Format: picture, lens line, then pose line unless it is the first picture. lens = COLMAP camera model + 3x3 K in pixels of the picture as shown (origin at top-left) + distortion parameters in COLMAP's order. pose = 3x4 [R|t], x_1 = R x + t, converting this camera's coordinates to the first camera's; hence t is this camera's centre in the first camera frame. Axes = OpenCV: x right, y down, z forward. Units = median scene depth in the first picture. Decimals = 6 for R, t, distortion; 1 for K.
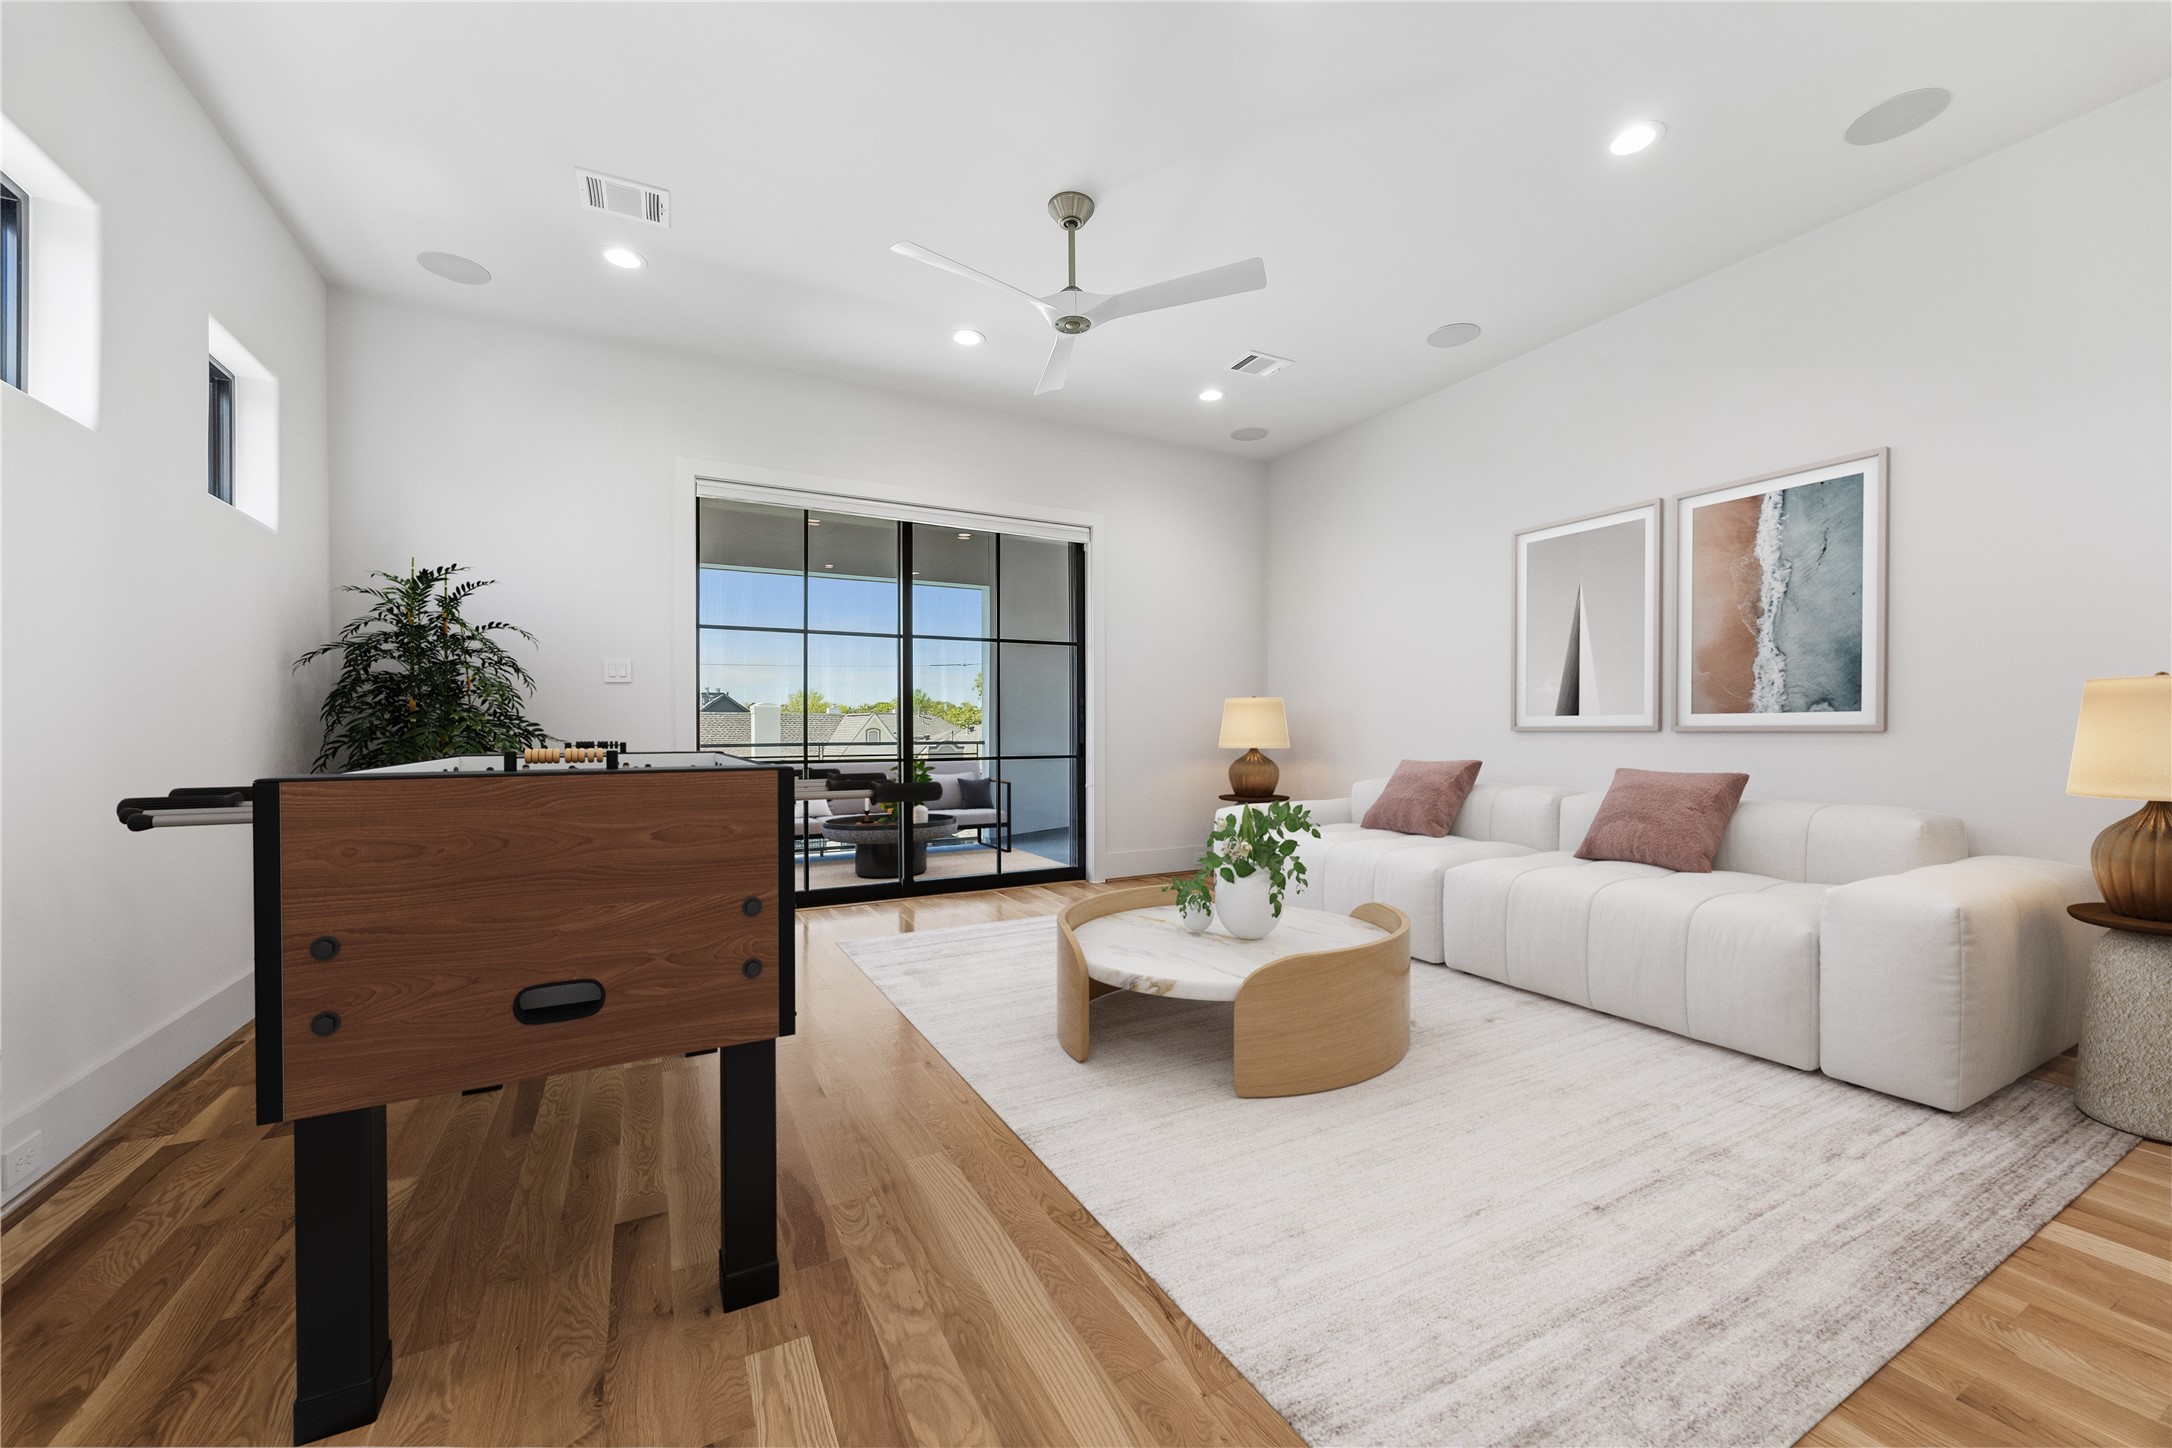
lens RADIAL K [[833.4, 0, 1087.2], [0, 833.4, 729.9], [0, 0, 1]] dist [0.008220, 0.000104]
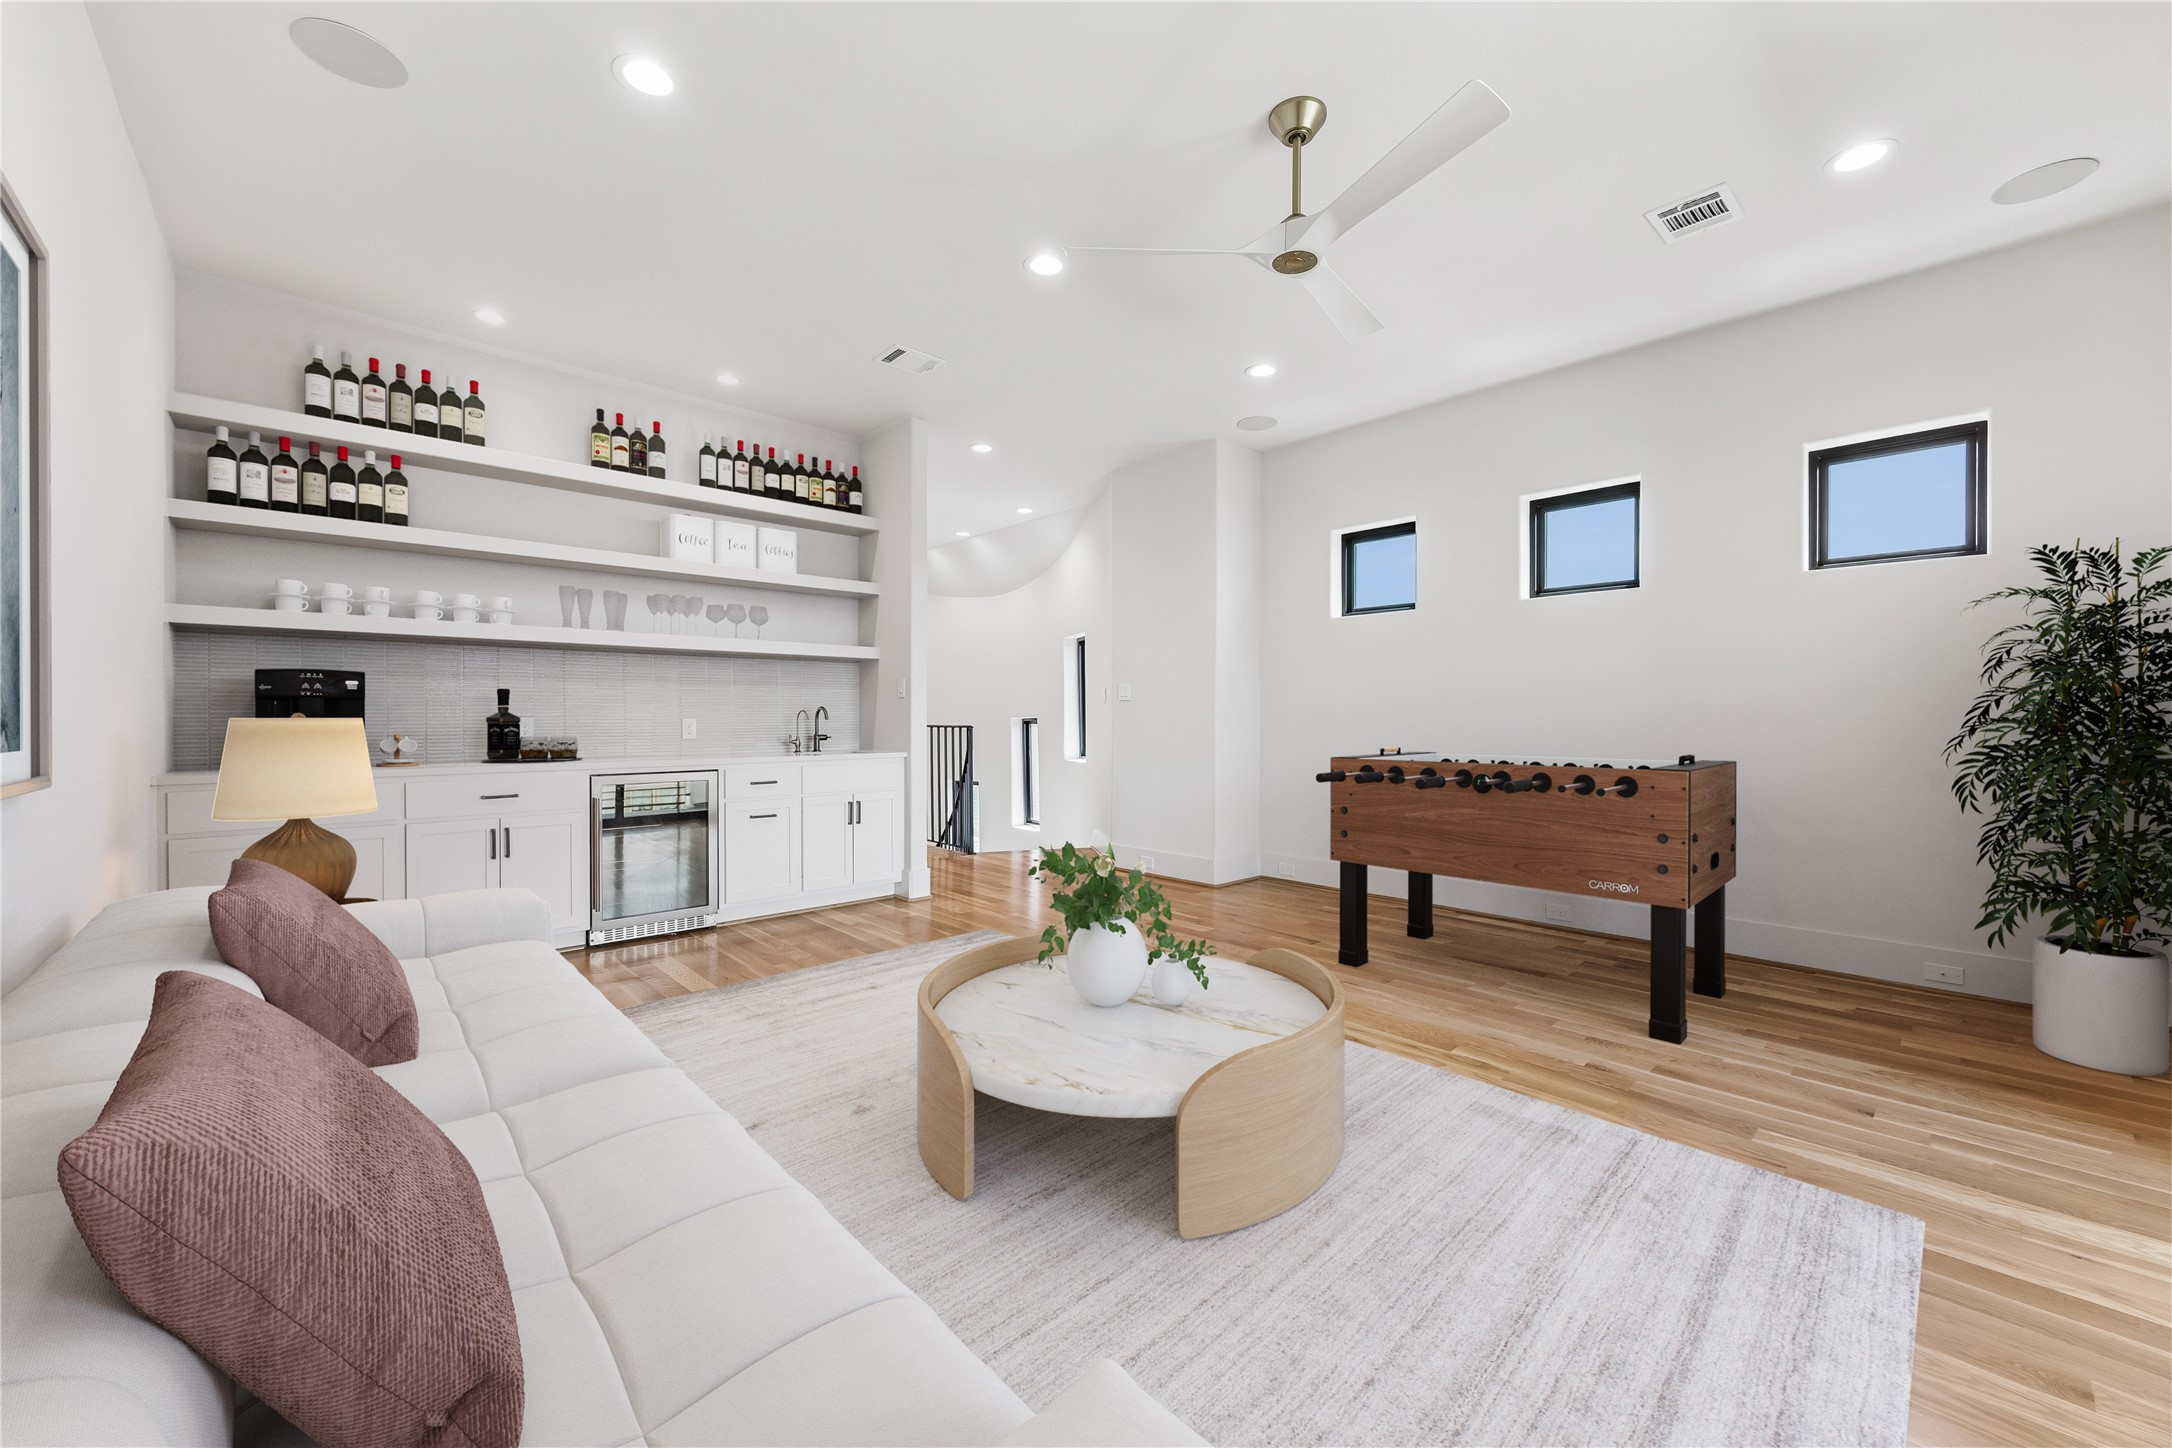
lens RADIAL K [[833.4, 0, 1088.9], [0, 833.4, 721.7], [0, 0, 1]] dist [0.008220, 0.000104]
pose [[-0.967225, 0.005597, -0.253860, 0.557155], [0.004114, 0.999971, 0.006372, -0.064436], [0.253889, 0.005118, -0.967220, 2.766438]]
